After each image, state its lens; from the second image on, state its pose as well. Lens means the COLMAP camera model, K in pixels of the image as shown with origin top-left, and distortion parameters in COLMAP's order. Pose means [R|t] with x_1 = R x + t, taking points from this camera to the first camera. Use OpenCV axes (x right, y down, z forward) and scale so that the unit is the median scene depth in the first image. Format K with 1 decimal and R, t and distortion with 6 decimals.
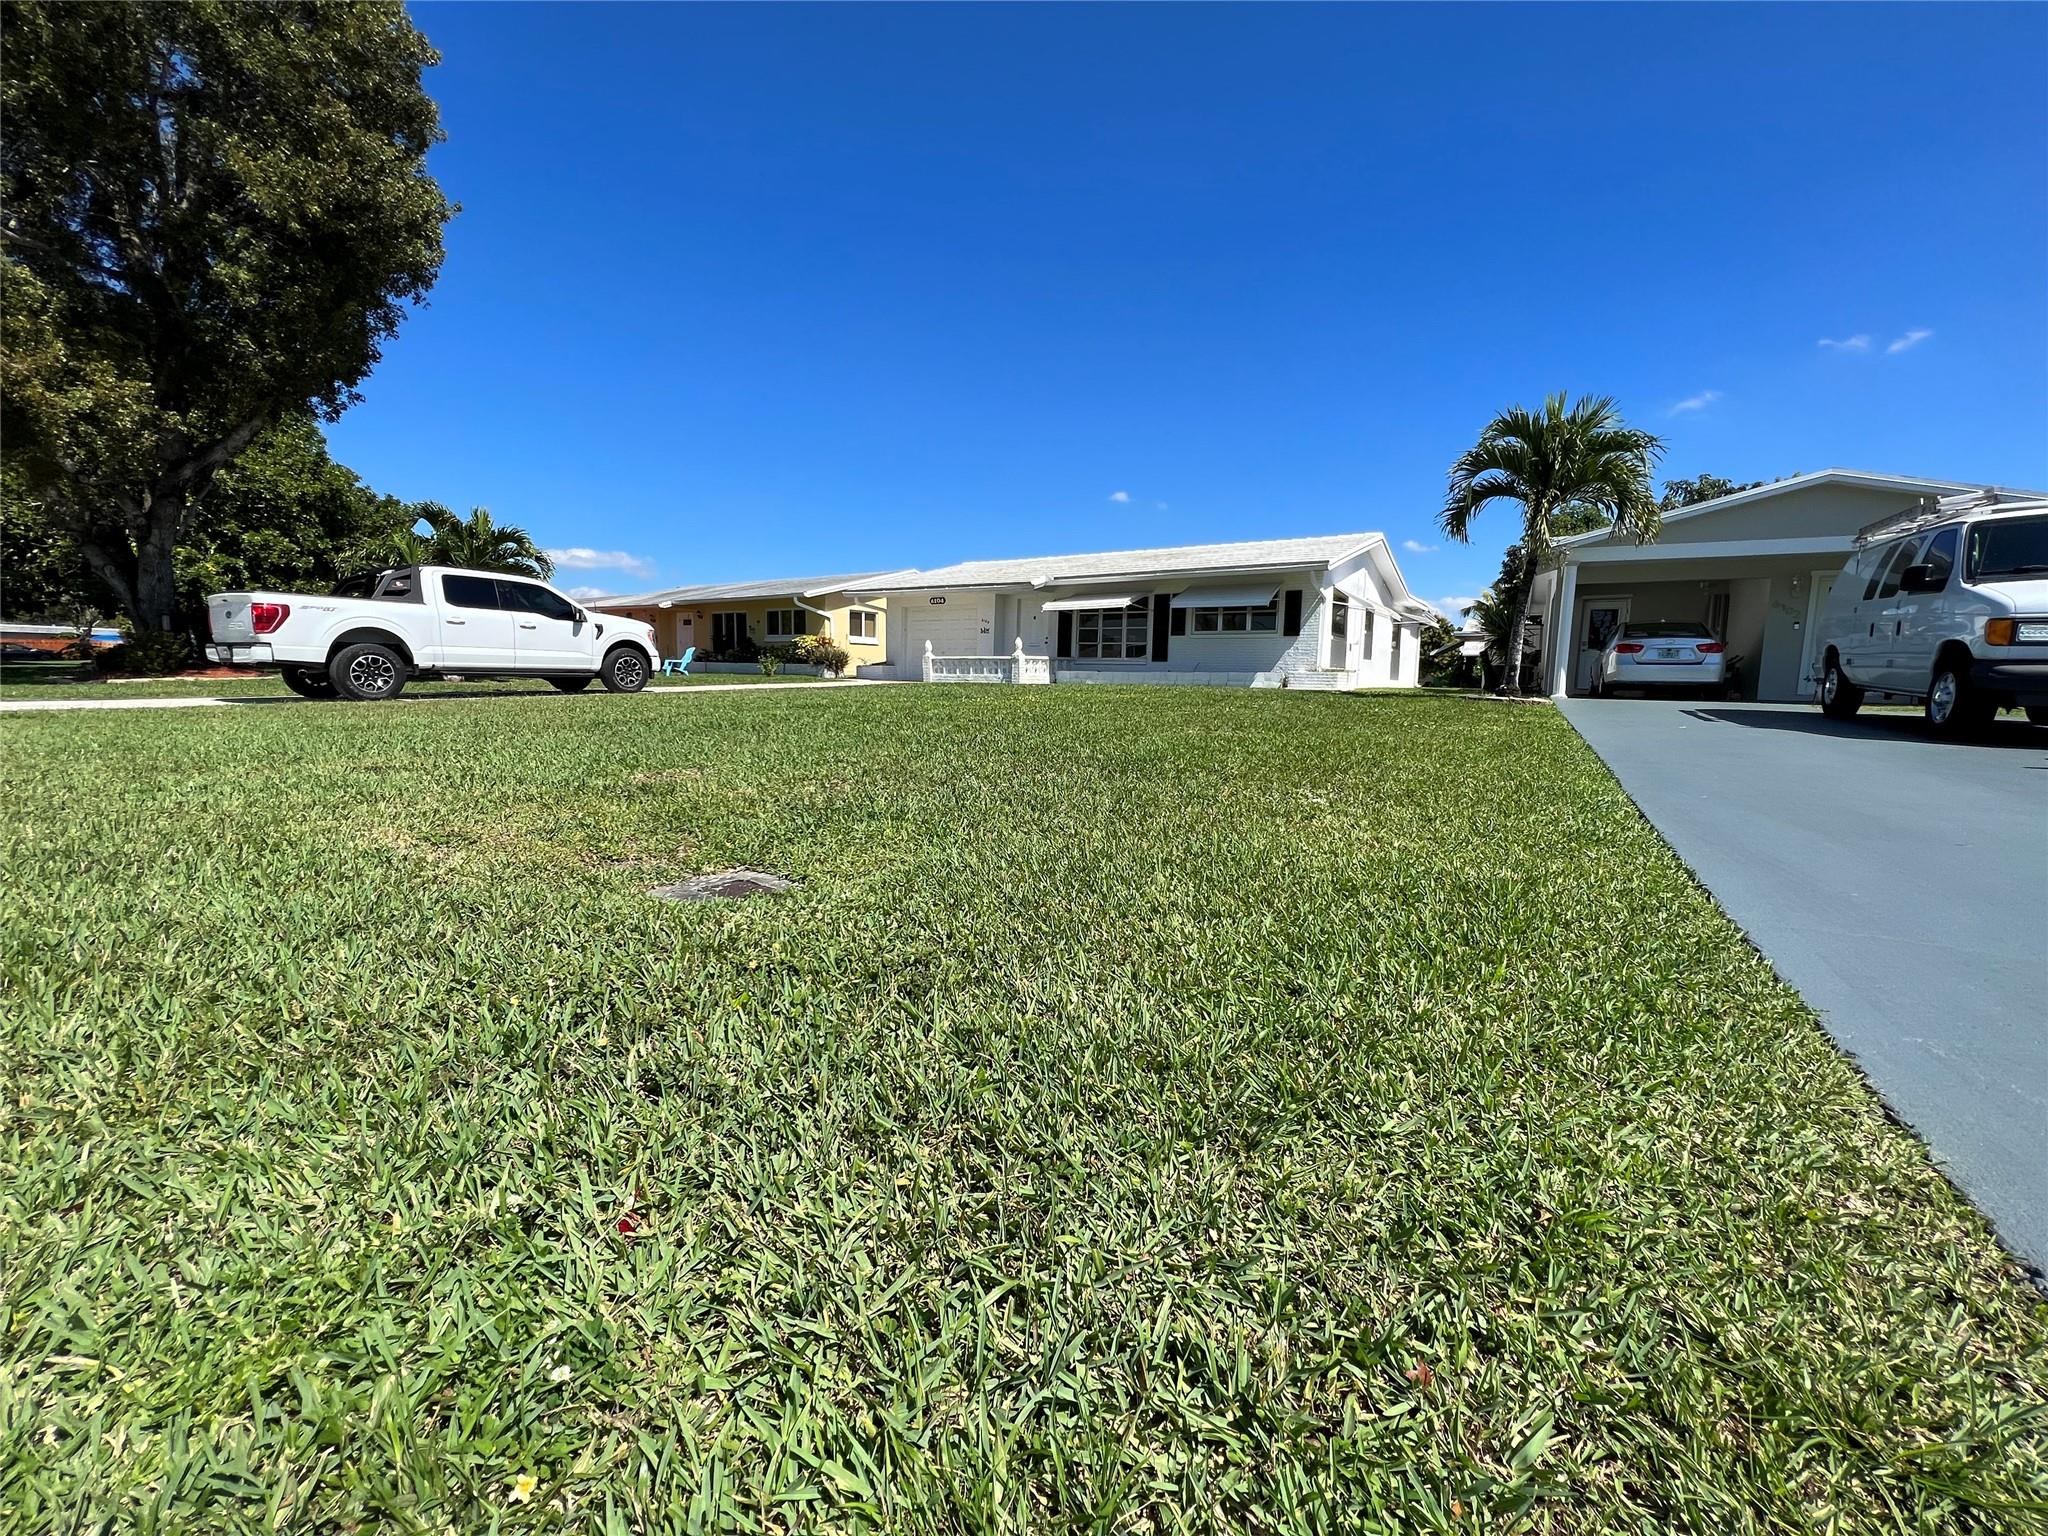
lens RADIAL K [[817.0, 0, 1025.6], [0, 817.0, 765.3], [0, 0, 1]] dist [0.000101, 0.001053]
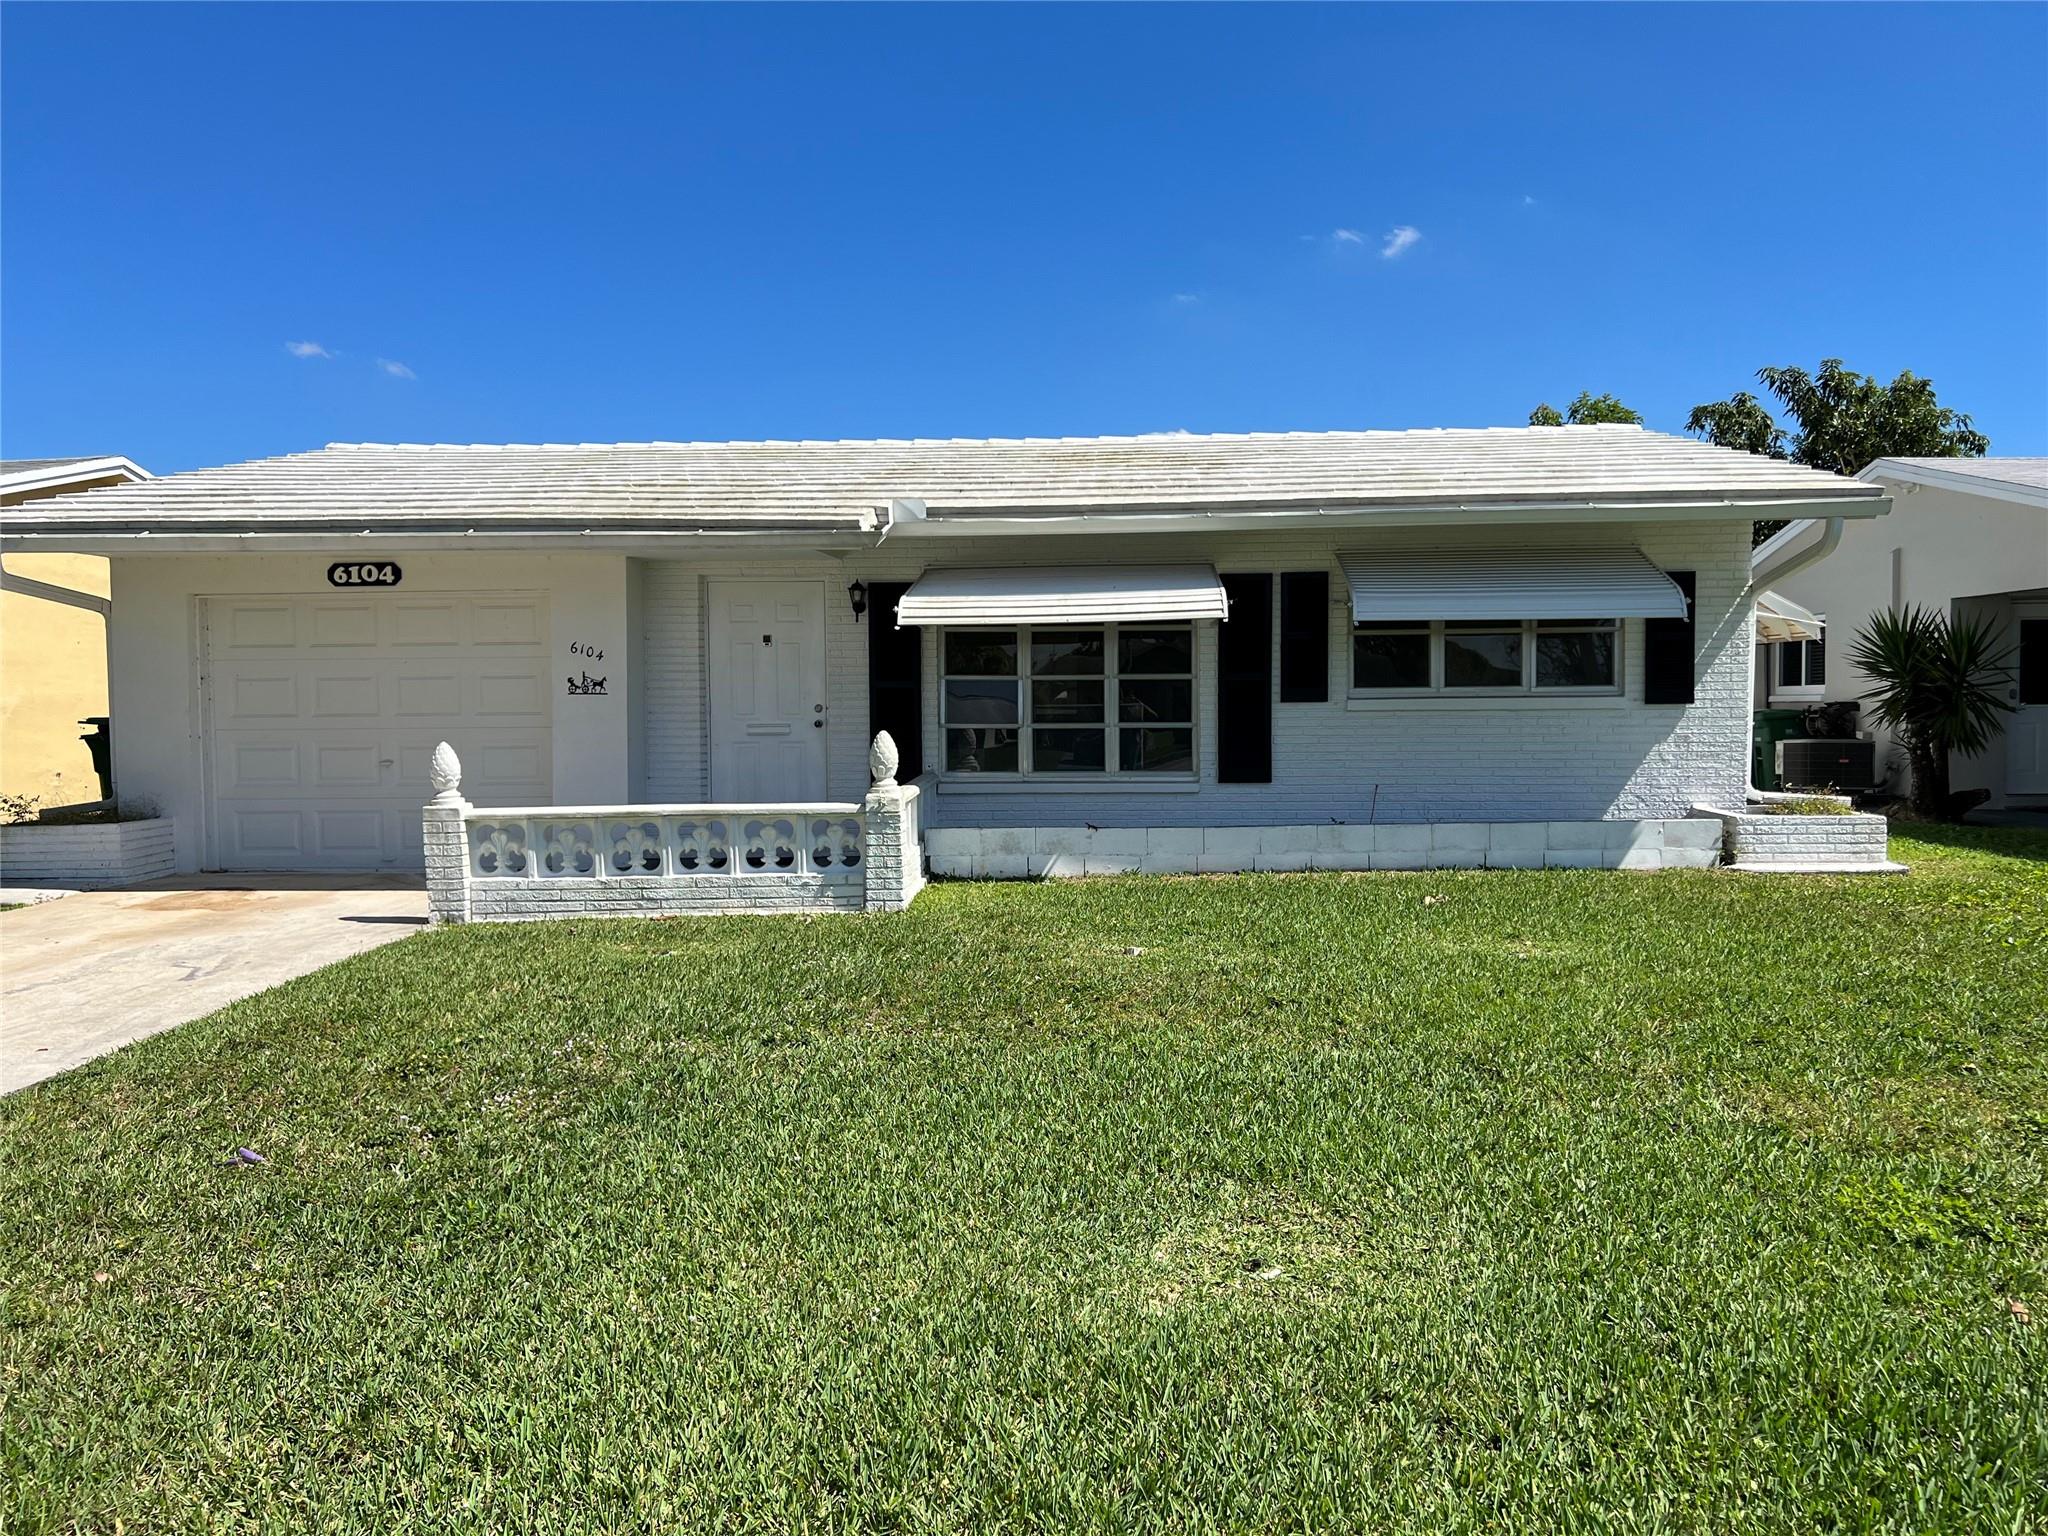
lens RADIAL K [[1559.4, 0, 1026.7], [0, 1559.4, 757.1], [0, 0, 1]] dist [0.063238, -0.013074]
pose [[0.843043, -0.048844, 0.535624, -0.236609], [0.085114, 0.995435, -0.043190, -0.120547], [-0.531069, 0.082000, 0.843351, 0.541915]]
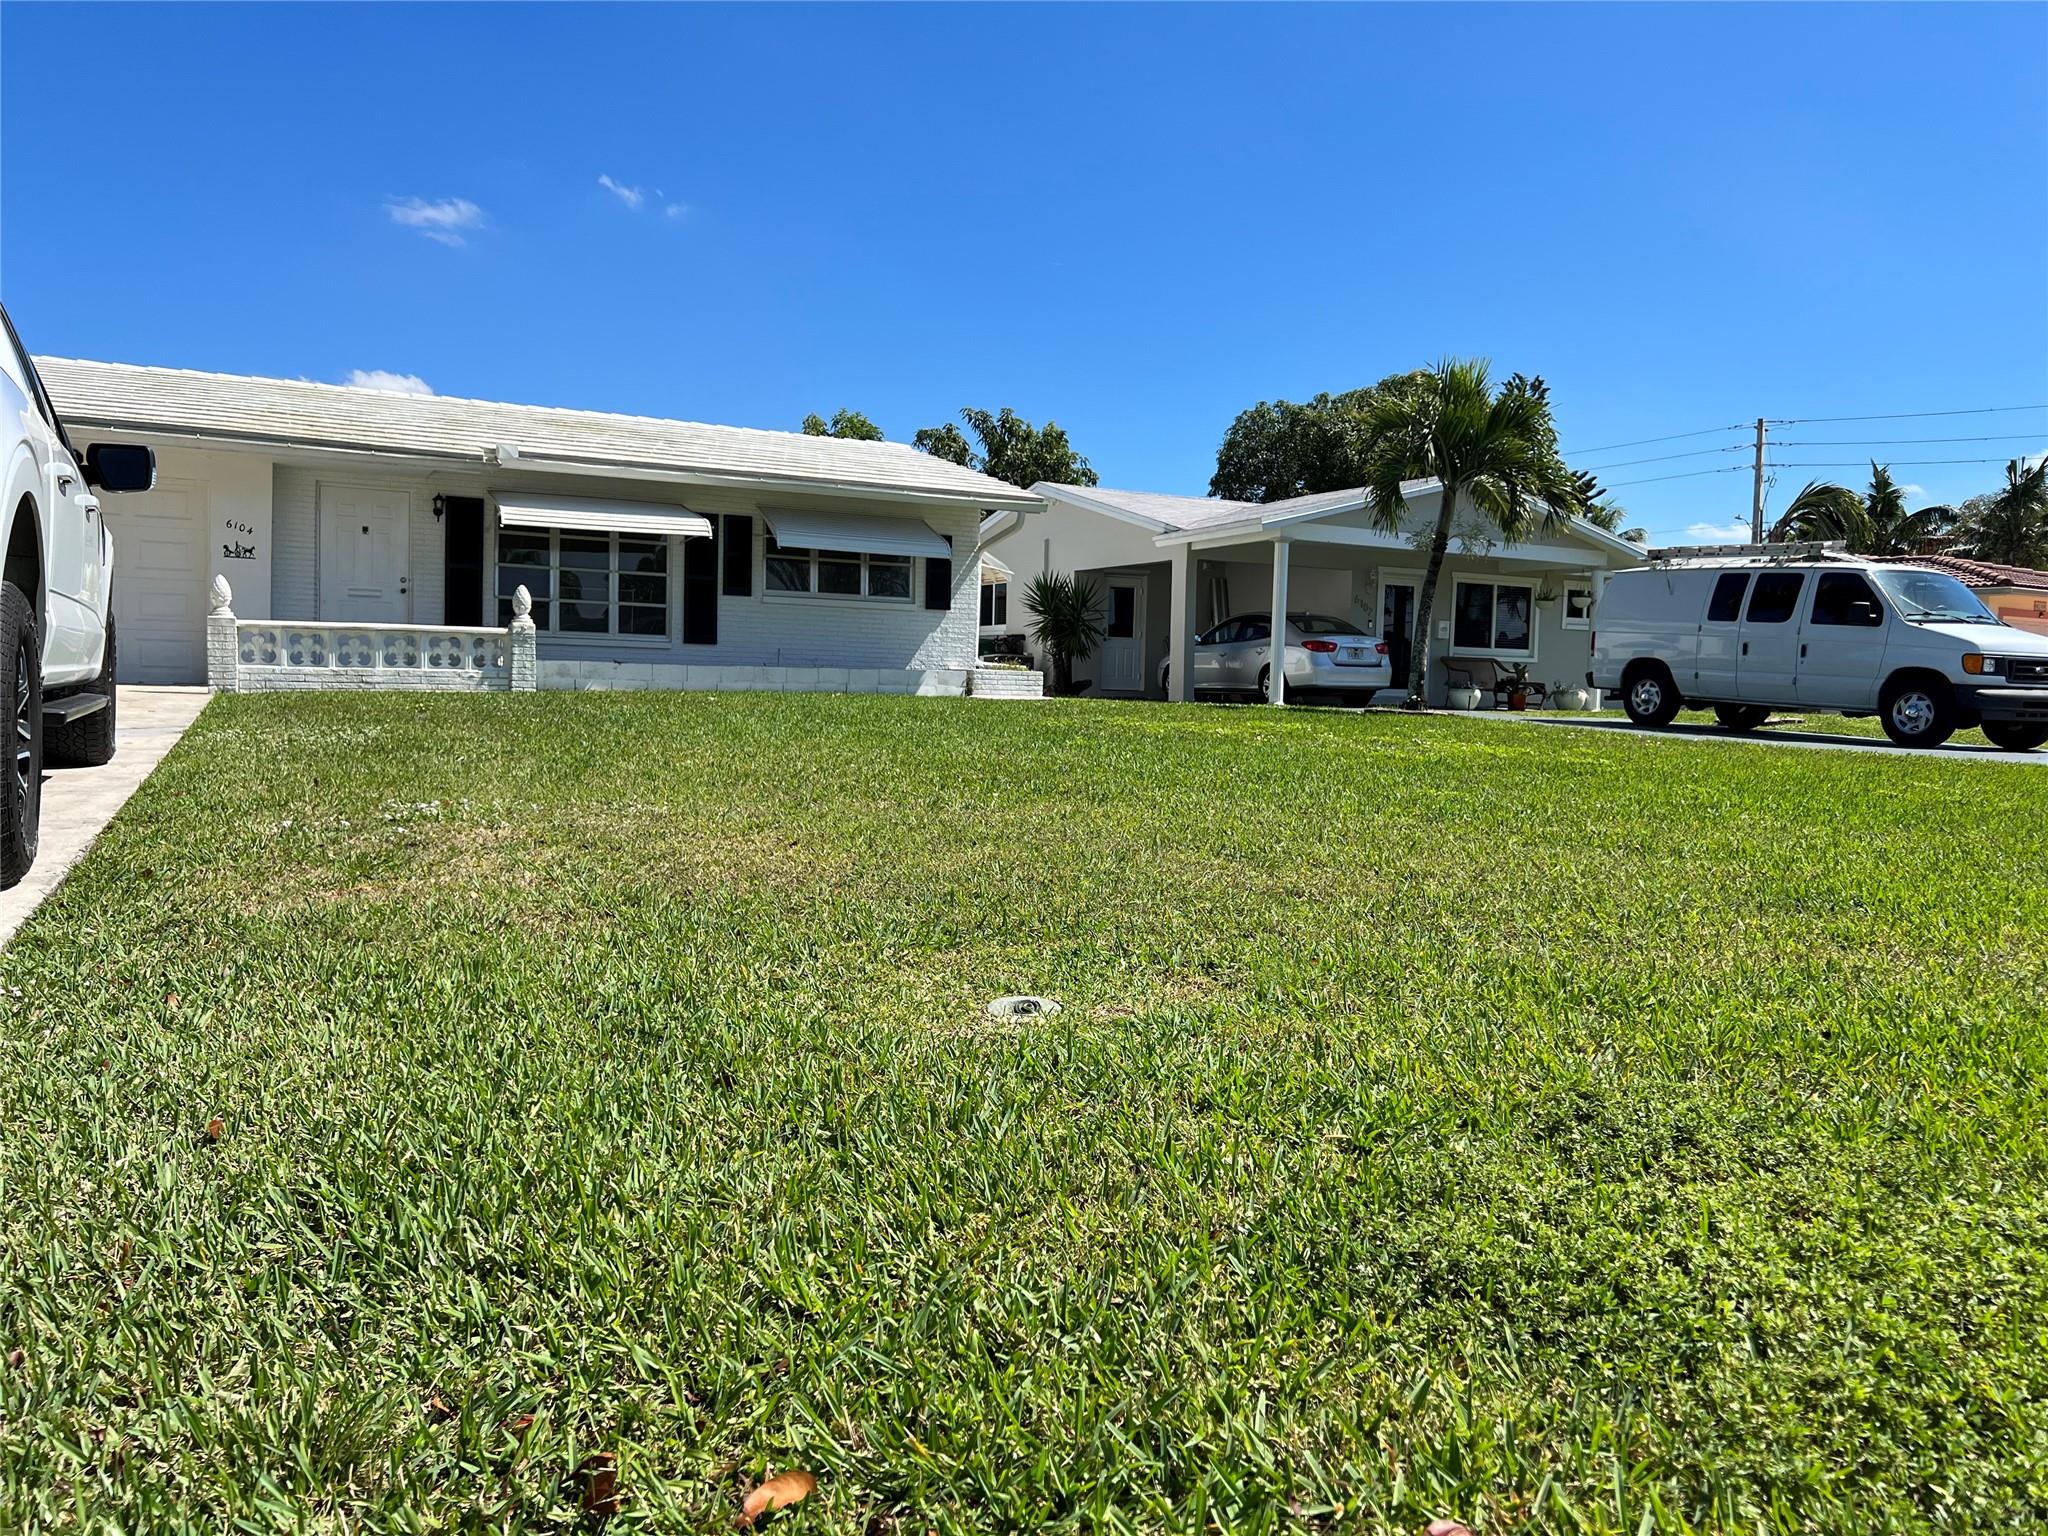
lens RADIAL K [[1546.2, 0, 1022.5], [0, 1546.2, 767.1], [0, 0, 1]] dist [0.057225, -0.050771]
pose [[0.490719, -0.056039, 0.869514, -0.593719], [0.078076, 0.996743, 0.020176, -0.055368], [-0.867813, 0.057987, 0.493496, 0.358918]]
